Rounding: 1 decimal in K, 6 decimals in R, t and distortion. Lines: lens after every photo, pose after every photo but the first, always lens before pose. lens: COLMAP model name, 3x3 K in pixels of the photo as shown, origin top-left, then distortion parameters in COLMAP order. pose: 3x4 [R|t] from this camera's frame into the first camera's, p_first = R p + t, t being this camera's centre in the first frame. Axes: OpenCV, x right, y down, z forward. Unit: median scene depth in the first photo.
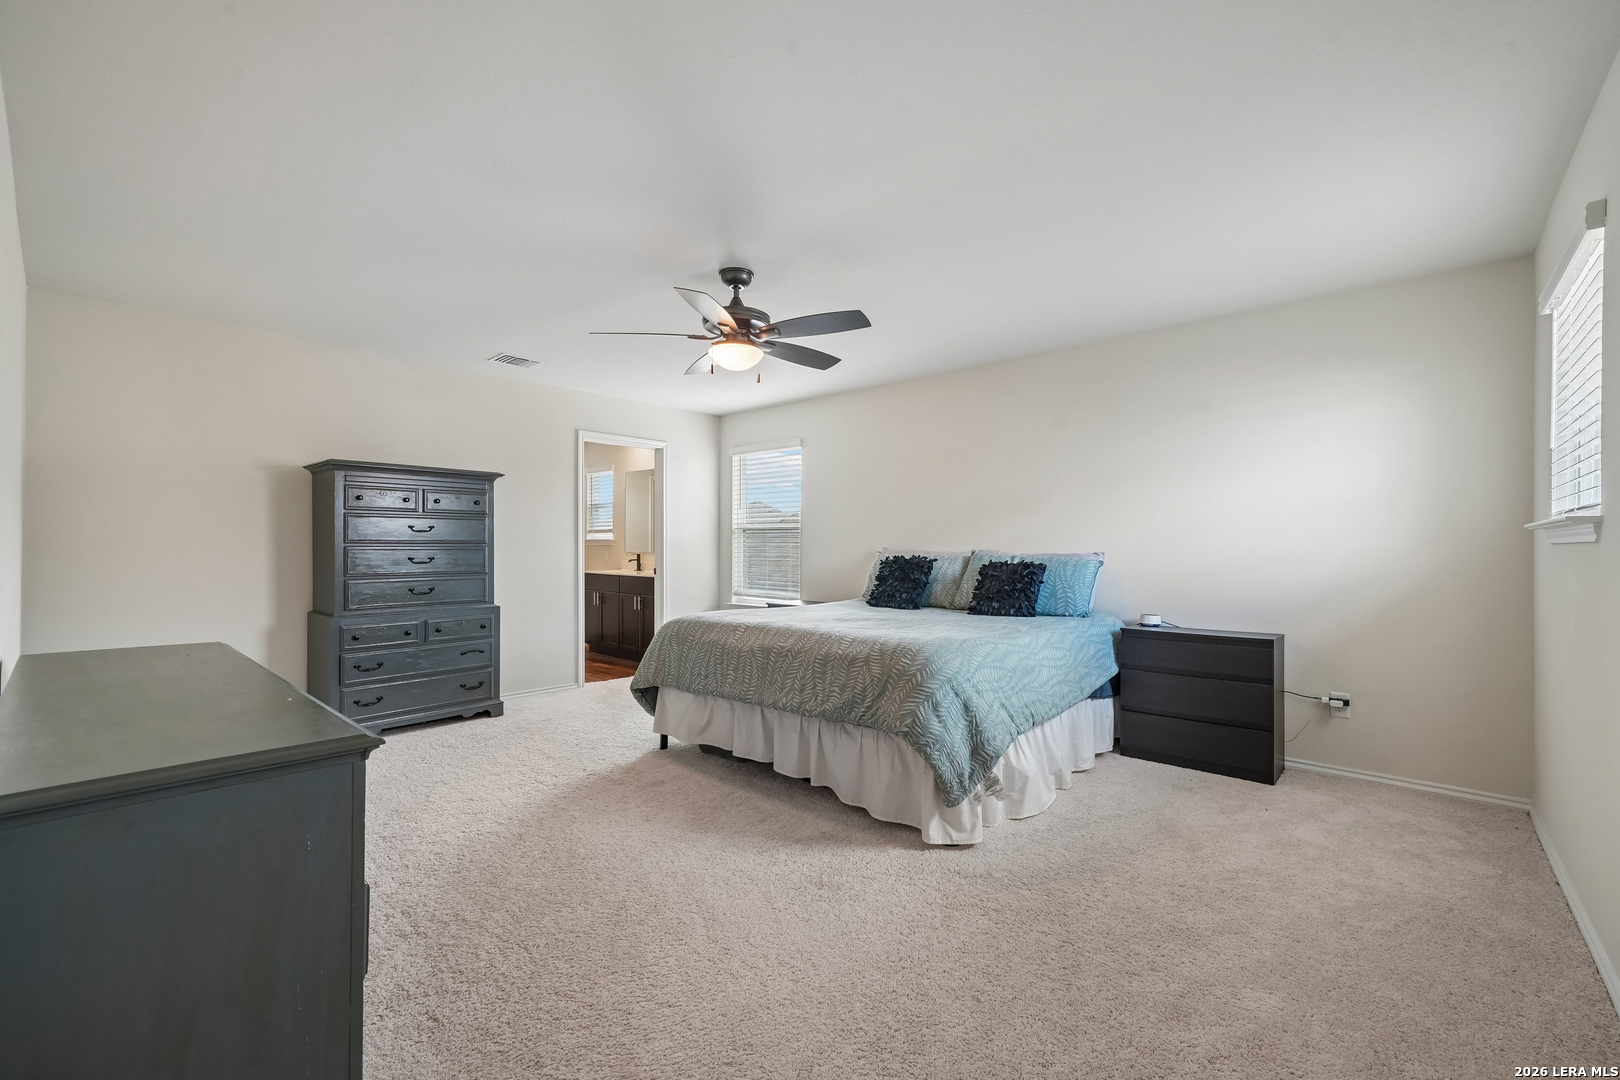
lens RADIAL K [[680.4, 0, 814.7], [0, 680.4, 540.4], [0, 0, 1]] dist [0.001558, 0.002090]
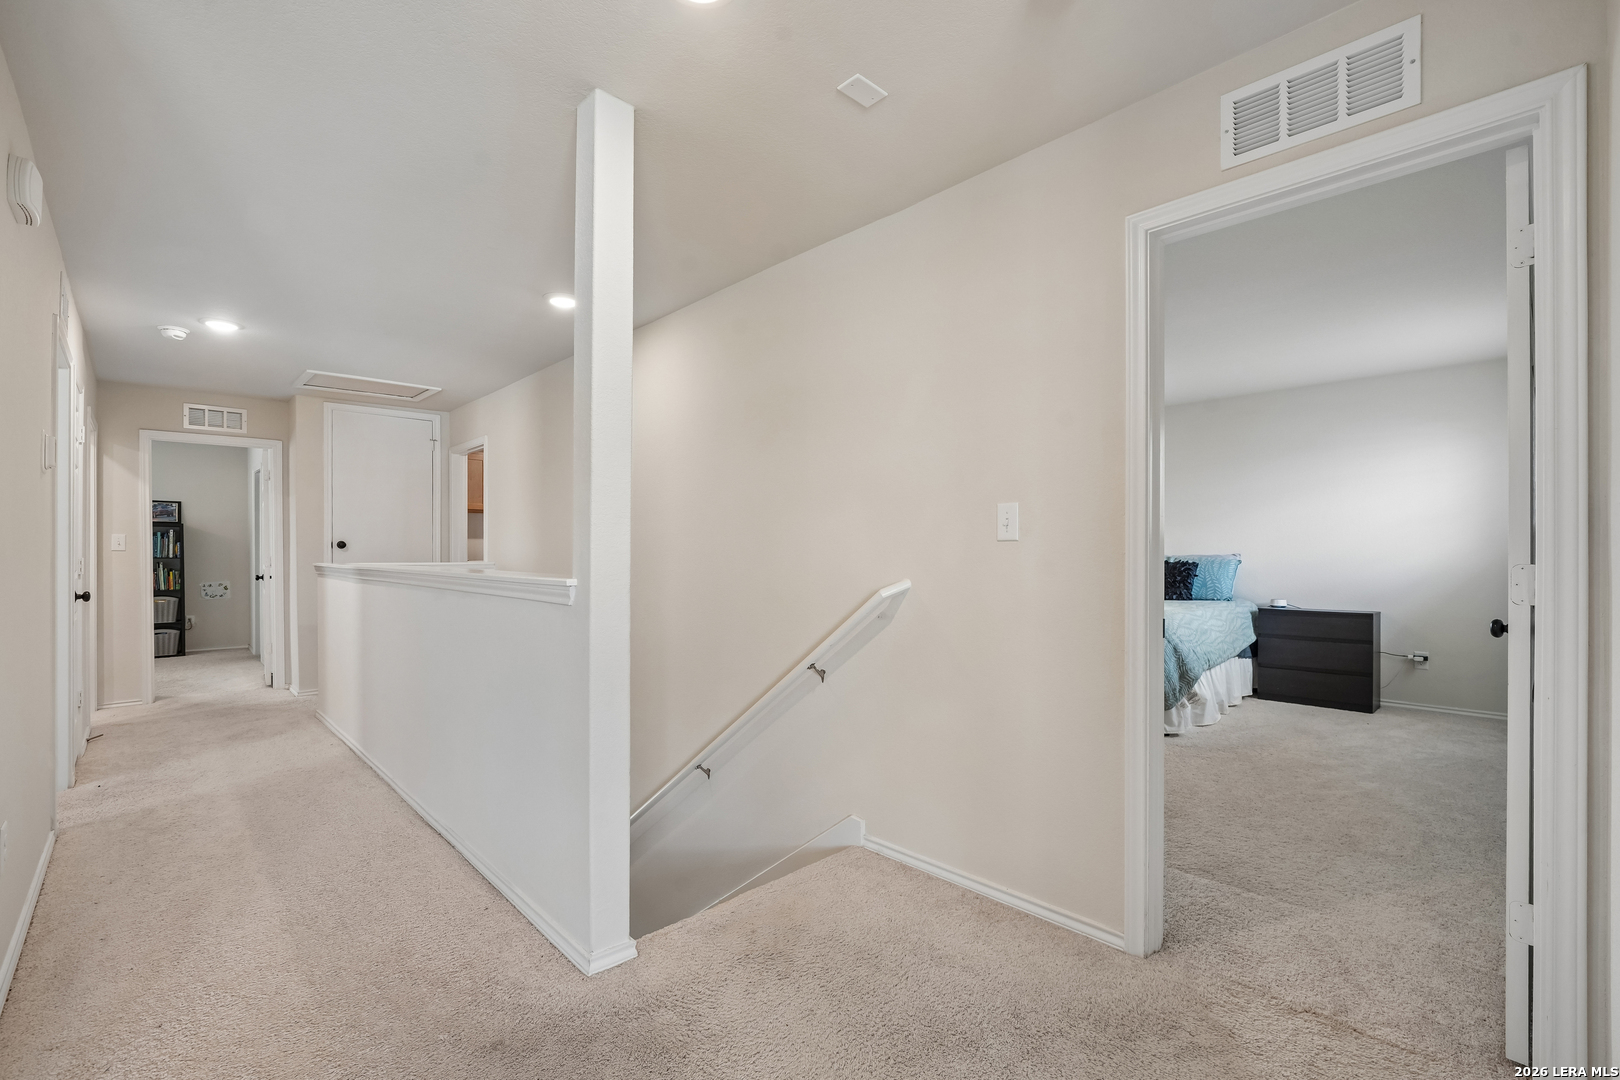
lens RADIAL K [[708.8, 0, 801.9], [0, 708.8, 549.3], [0, 0, 1]] dist [-0.016948, 0.000172]
pose [[0.996370, -0.004732, -0.084993, -0.387325], [0.005355, 0.999960, 0.007100, -0.006895], [0.084956, -0.007530, 0.996356, -0.555211]]
